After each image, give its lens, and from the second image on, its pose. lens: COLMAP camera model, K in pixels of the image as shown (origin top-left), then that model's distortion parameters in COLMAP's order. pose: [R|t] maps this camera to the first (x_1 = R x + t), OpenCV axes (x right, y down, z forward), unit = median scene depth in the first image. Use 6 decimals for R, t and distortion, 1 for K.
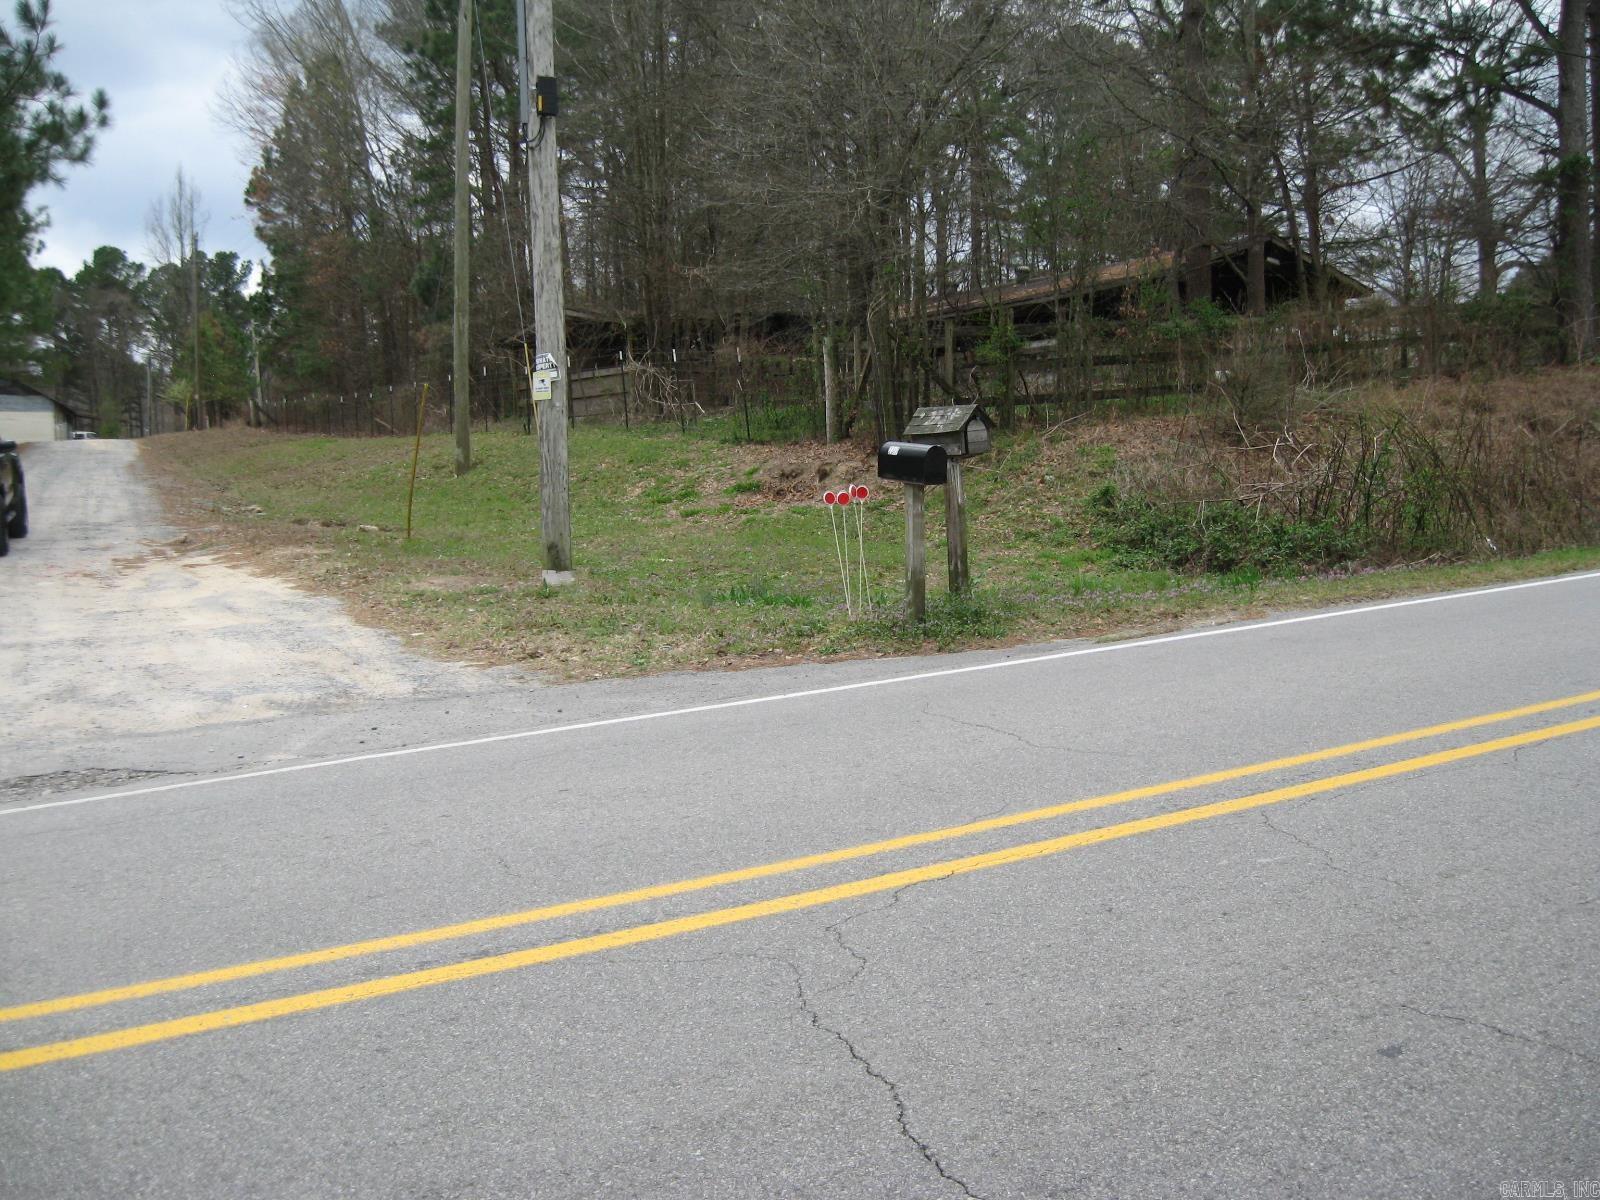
lens RADIAL K [[1616.0, 0, 797.0], [0, 1616.0, 605.0], [0, 0, 1]] dist [-0.118125, 0.000000]
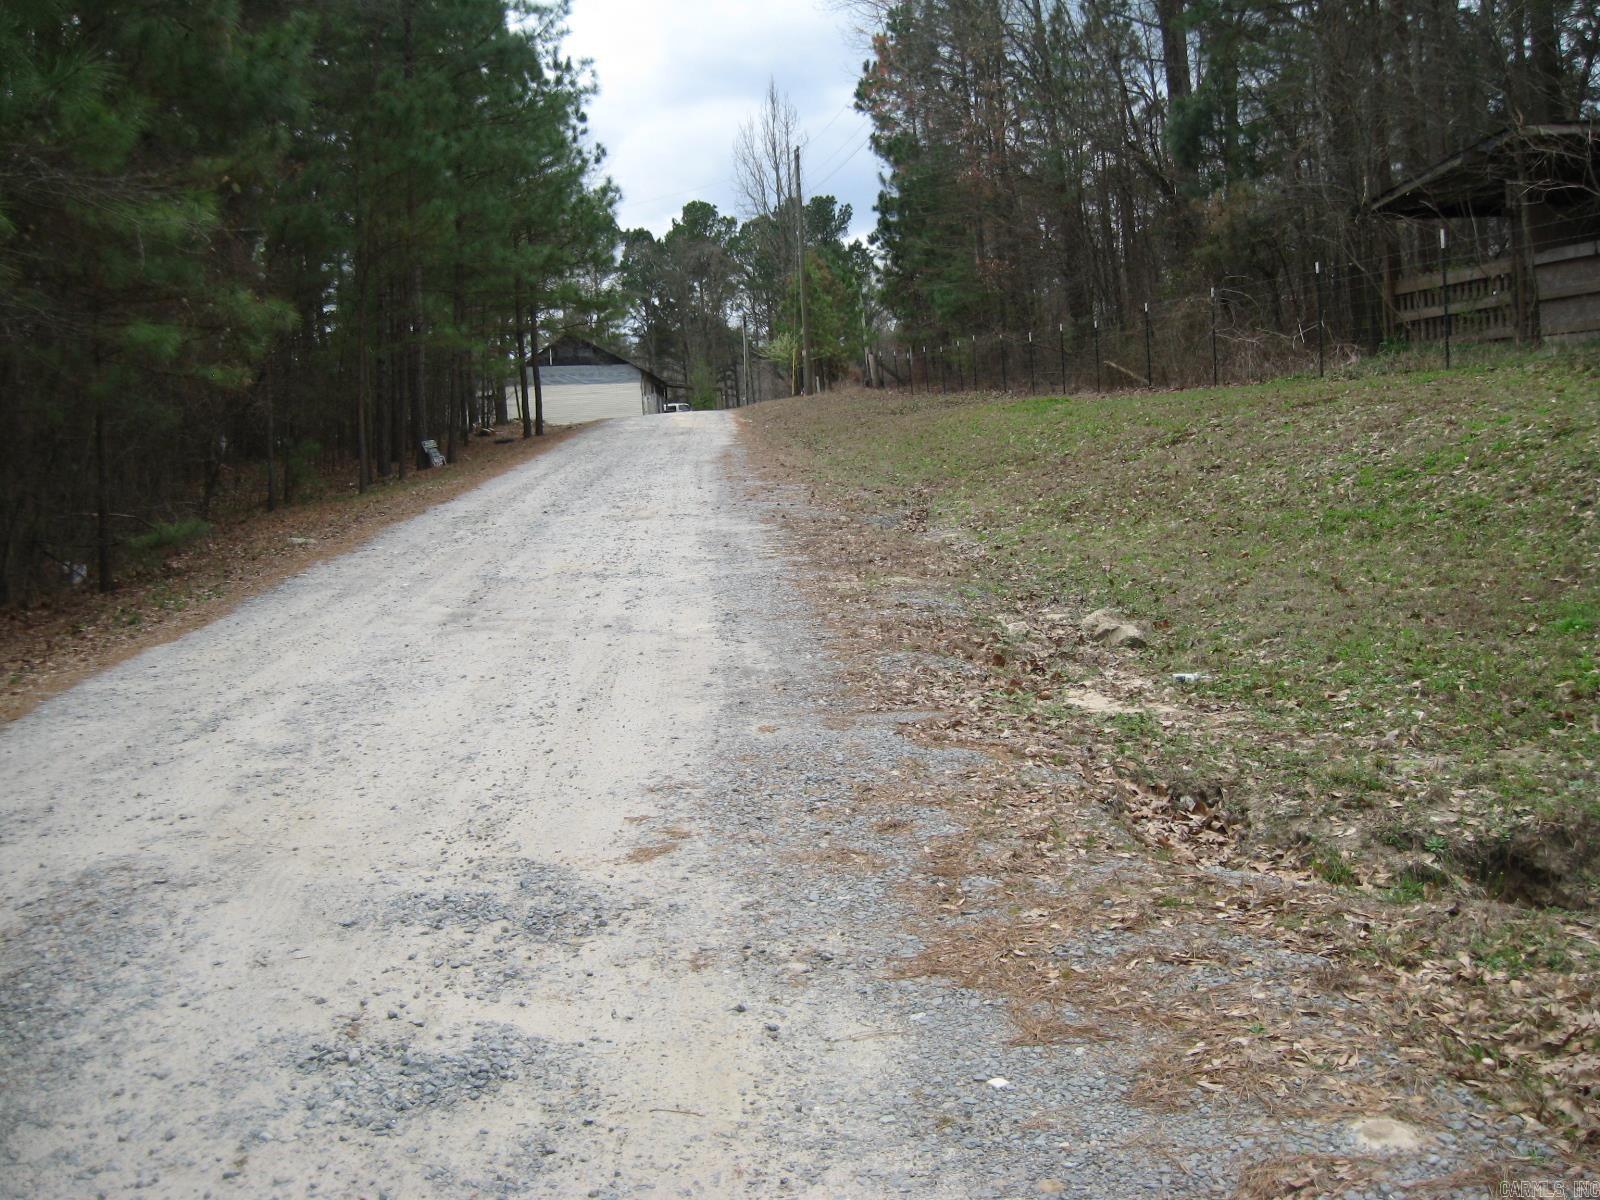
lens RADIAL K [[1616.0, 0, 801.3], [0, 1616.0, 595.9], [0, 0, 1]] dist [-0.118125, 0.000000]
pose [[0.937600, -0.006260, -0.347660, -0.241416], [0.013845, 0.999717, 0.019336, -0.061439], [0.347441, -0.022943, 0.937421, 0.577555]]
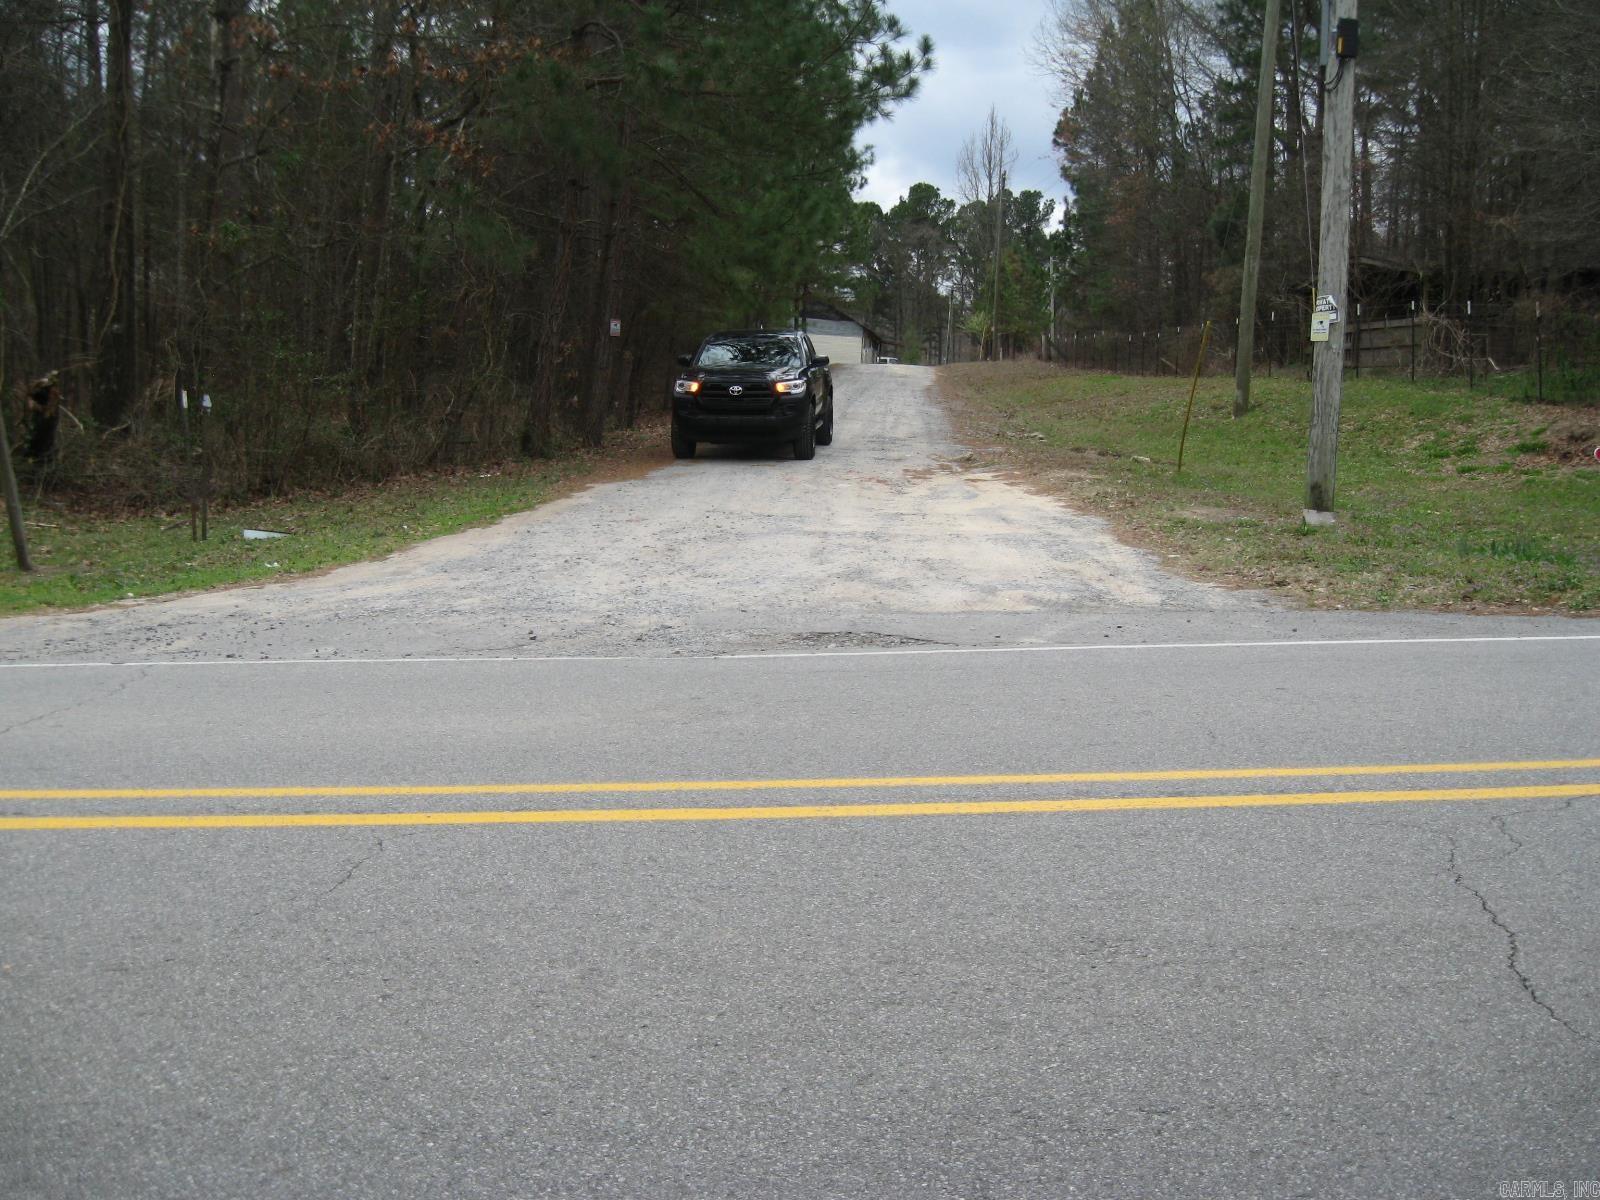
lens RADIAL K [[1616.0, 0, 813.5], [0, 1616.0, 602.3], [0, 0, 1]] dist [-0.118125, 0.000000]
pose [[0.891461, 0.106704, -0.440353, 0.006247], [-0.092355, 0.994263, 0.053958, 0.004319], [0.443584, -0.007433, 0.896202, -0.014590]]
